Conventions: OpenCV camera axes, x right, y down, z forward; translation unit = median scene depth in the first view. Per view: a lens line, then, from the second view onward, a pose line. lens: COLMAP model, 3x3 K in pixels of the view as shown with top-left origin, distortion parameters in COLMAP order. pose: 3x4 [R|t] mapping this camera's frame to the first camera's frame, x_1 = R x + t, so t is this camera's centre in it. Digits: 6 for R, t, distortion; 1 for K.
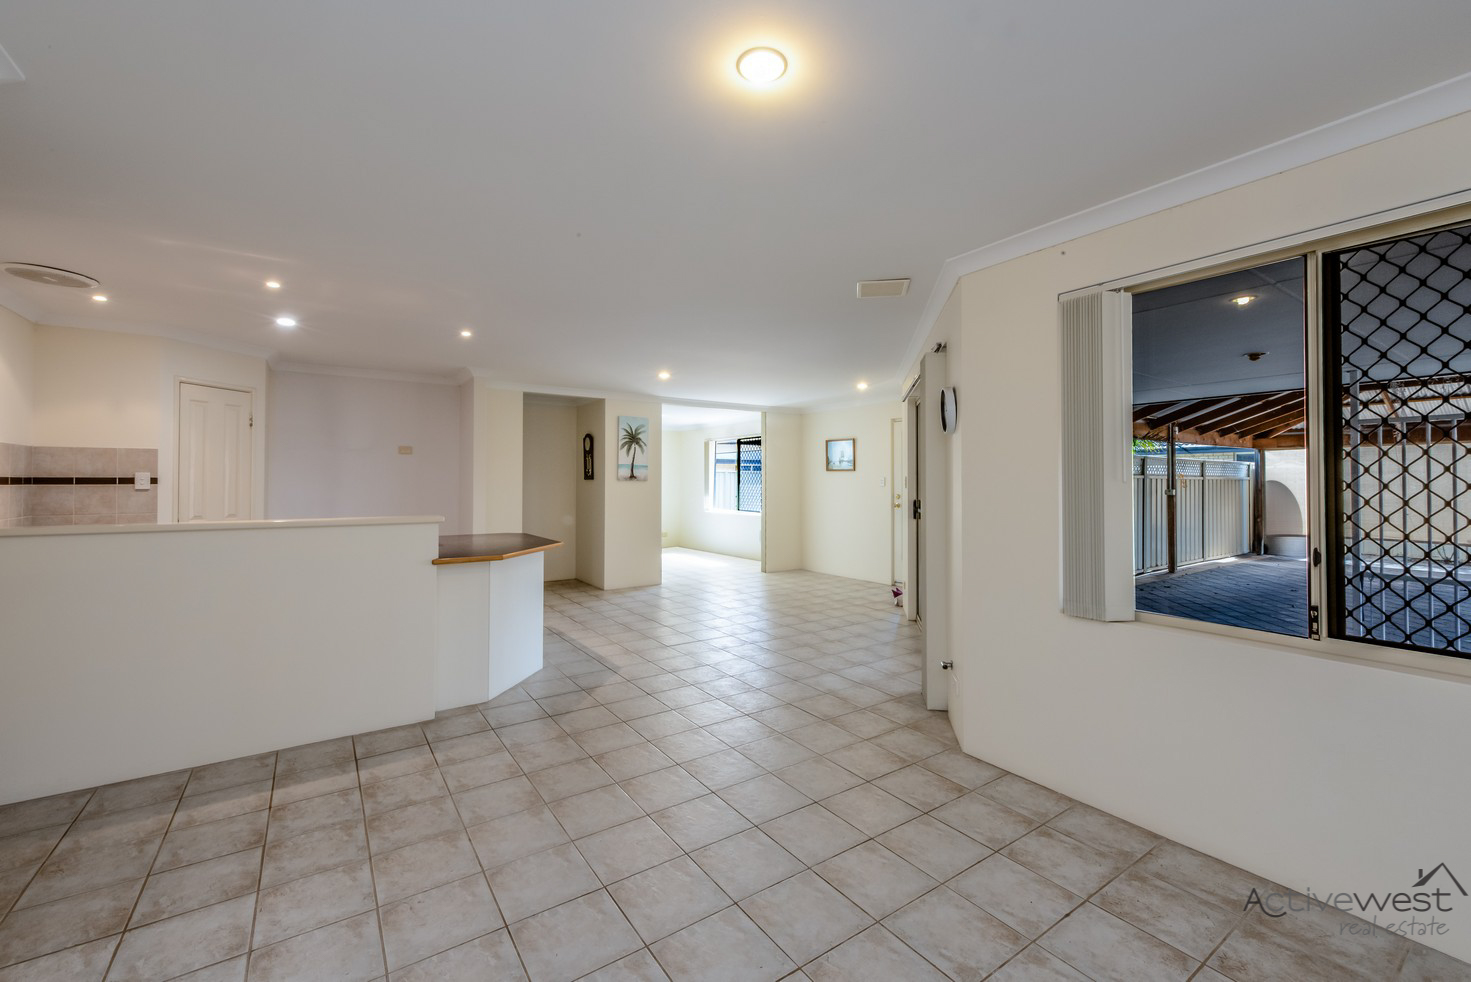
lens RADIAL K [[617.7, 0, 739.3], [0, 617.7, 468.8], [0, 0, 1]] dist [0.005184, -0.000199]
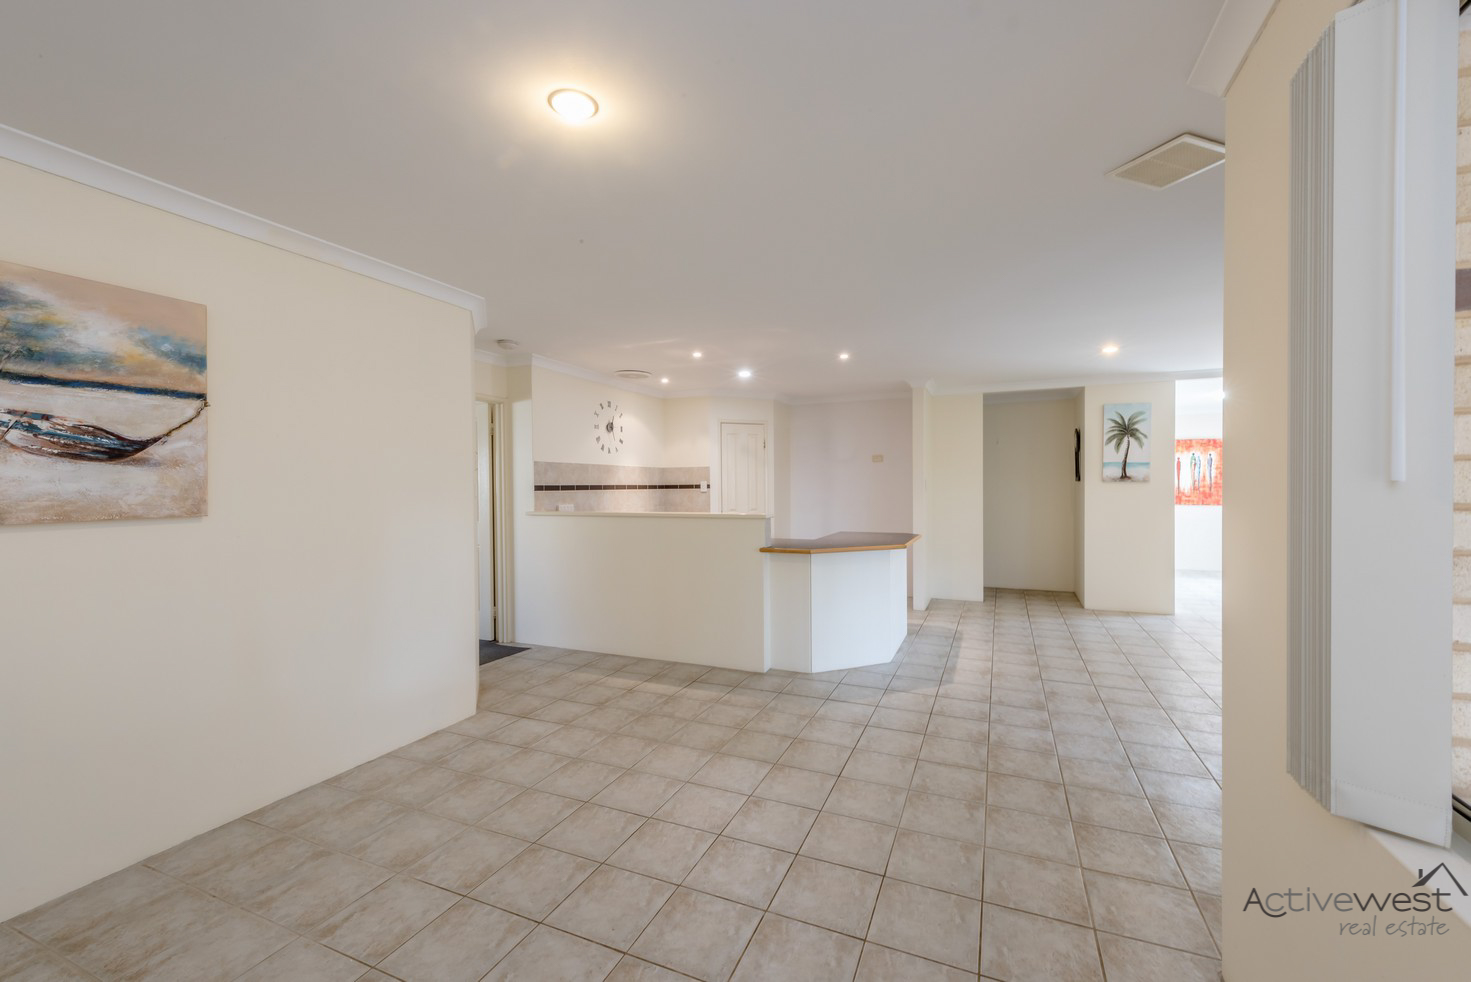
lens RADIAL K [[596.3, 0, 735.5], [0, 596.3, 491.0], [0, 0, 1]] dist [0.019429, -0.000139]
pose [[0.523168, 0.001445, -0.852228, 0.507298], [0.027121, 0.999464, 0.018344, 0.006118], [0.851798, -0.032710, 0.522849, 0.312225]]
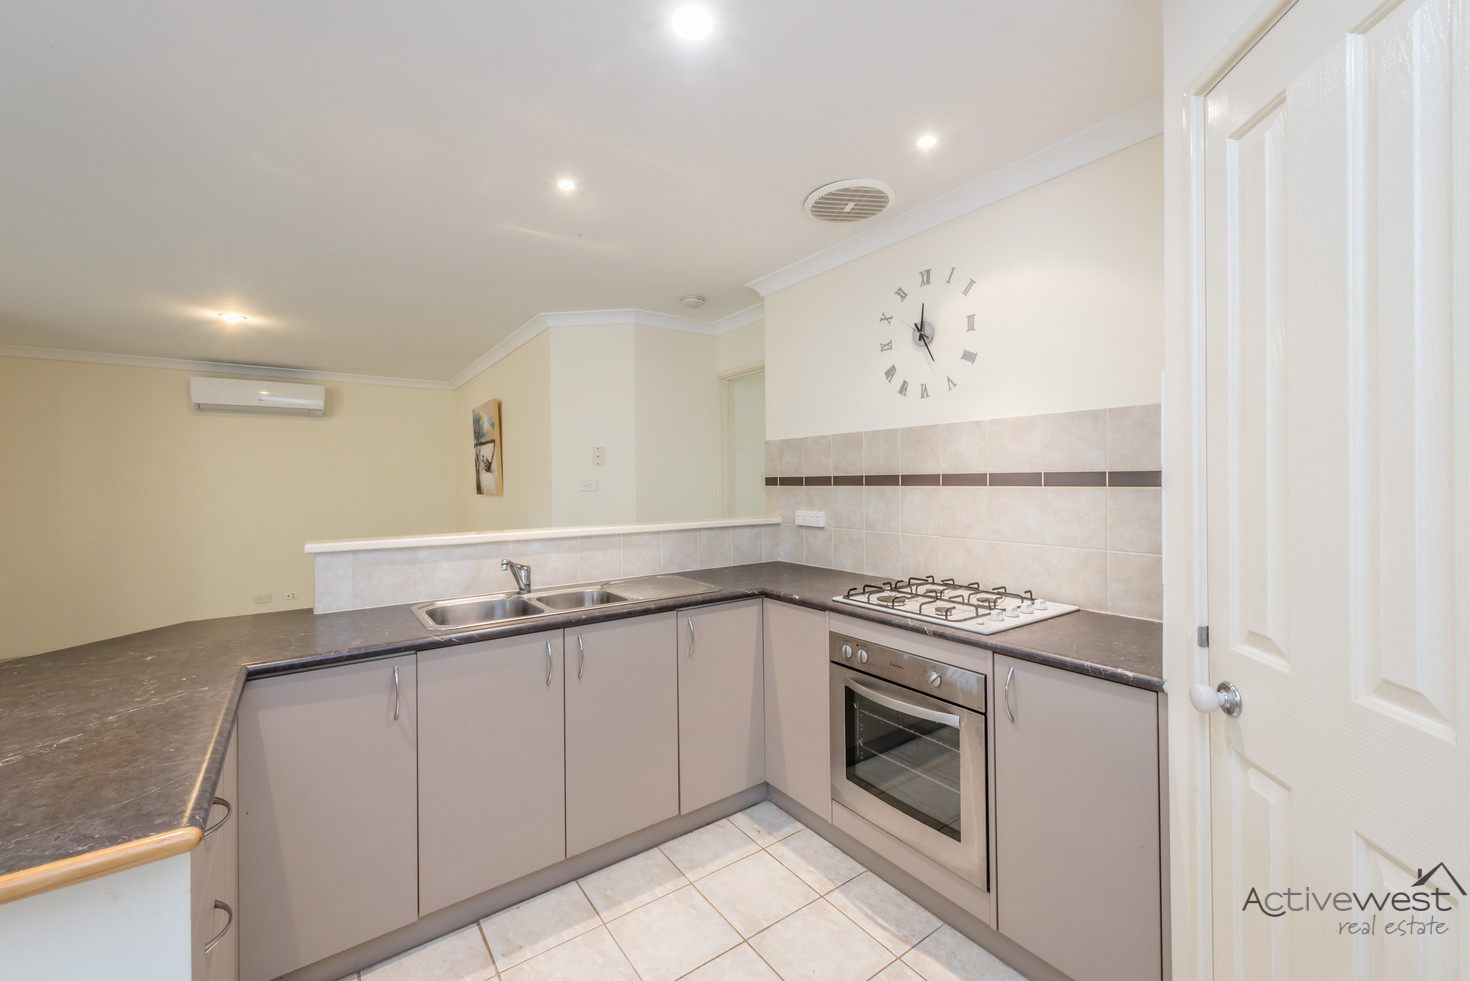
lens RADIAL K [[595.9, 0, 735.0], [0, 595.9, 490.5], [0, 0, 1]] dist [0.019429, -0.000139]
pose [[-0.999698, 0.007048, -0.023552, -0.861438], [0.007192, 0.999956, -0.006032, 0.031697], [0.023509, -0.006200, -0.999704, 1.569397]]
